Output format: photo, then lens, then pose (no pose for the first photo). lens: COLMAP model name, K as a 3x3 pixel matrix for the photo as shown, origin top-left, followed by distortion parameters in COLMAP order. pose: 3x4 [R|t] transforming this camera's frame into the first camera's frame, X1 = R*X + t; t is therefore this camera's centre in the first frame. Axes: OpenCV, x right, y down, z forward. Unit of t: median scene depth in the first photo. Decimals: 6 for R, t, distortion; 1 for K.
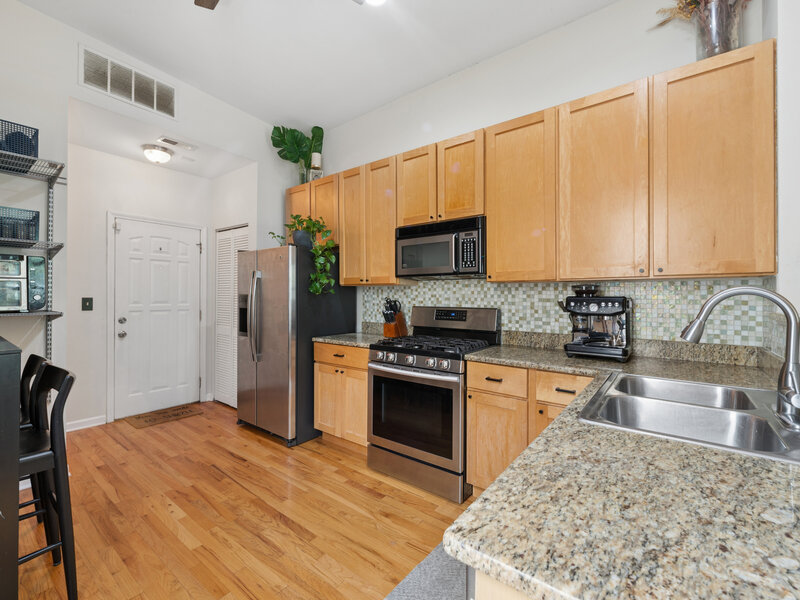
lens RADIAL K [[351.8, 0, 400.0], [0, 351.8, 300.0], [0, 0, 1]] dist [-0.001825, -0.000323]
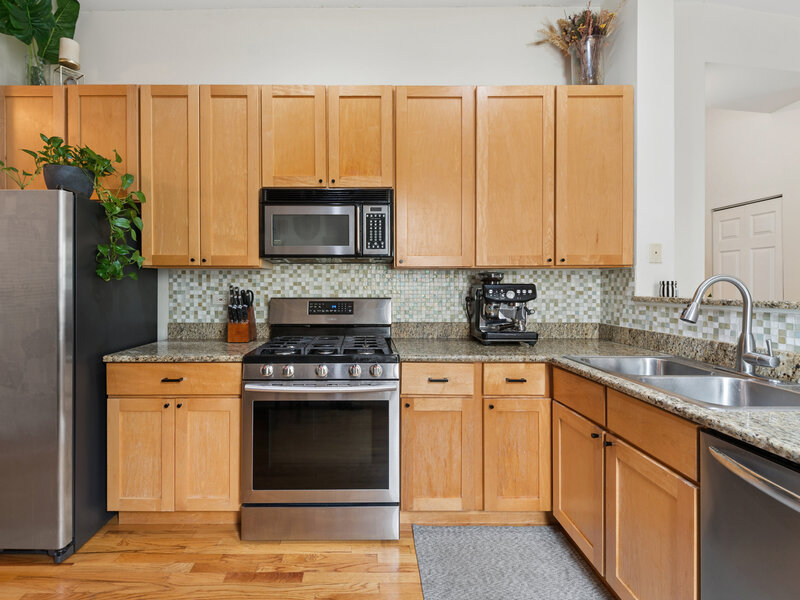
lens RADIAL K [[378.4, 0, 399.7], [0, 378.4, 289.3], [0, 0, 1]] dist [-0.000761, -0.000850]
pose [[0.789686, -0.008698, 0.613450, -0.262298], [0.008107, 0.999960, 0.003742, -0.000826], [-0.613458, 0.002018, 0.789725, 0.226643]]
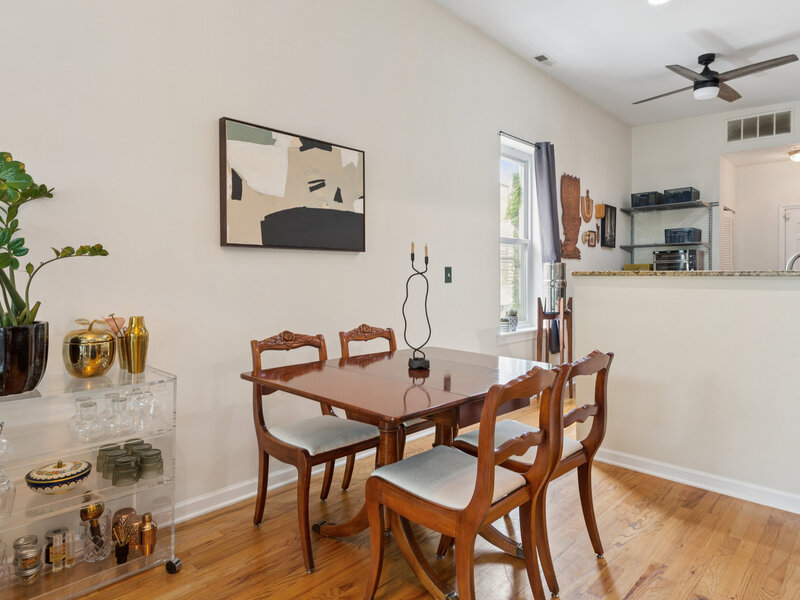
lens RADIAL K [[487.2, 0, 401.0], [0, 487.2, 279.3], [0, 0, 1]] dist [0.017483, -0.002365]
pose [[-0.118773, 0.000461, -0.992921, 1.461074], [-0.005362, 0.999985, 0.001106, 0.035475], [0.992907, 0.005455, -0.118769, -0.238001]]
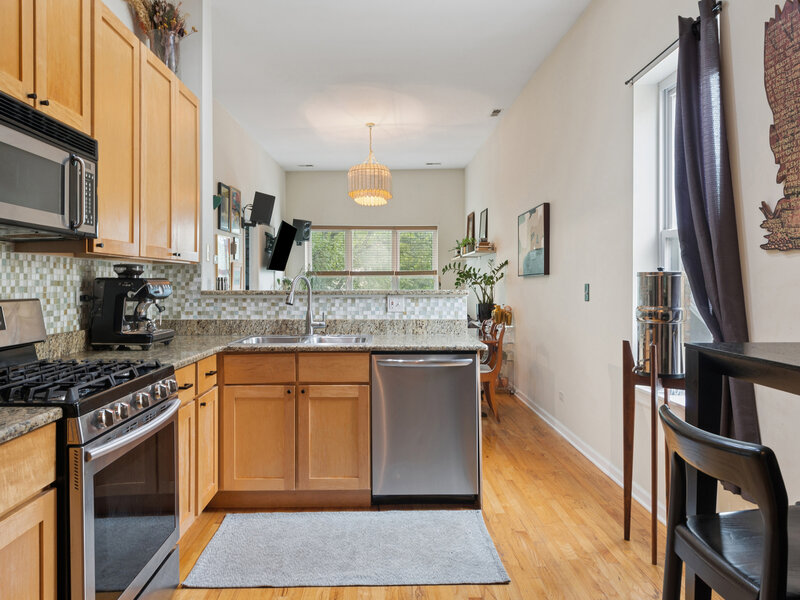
lens RADIAL K [[579.0, 0, 400.0], [0, 579.0, 300.0], [0, 0, 1]] dist [0.001662, 0.000055]
pose [[-0.638117, -0.027221, 0.769458, -0.730648], [0.001335, 0.999334, 0.036461, -0.005843], [-0.769938, 0.024294, -0.637656, 1.066979]]
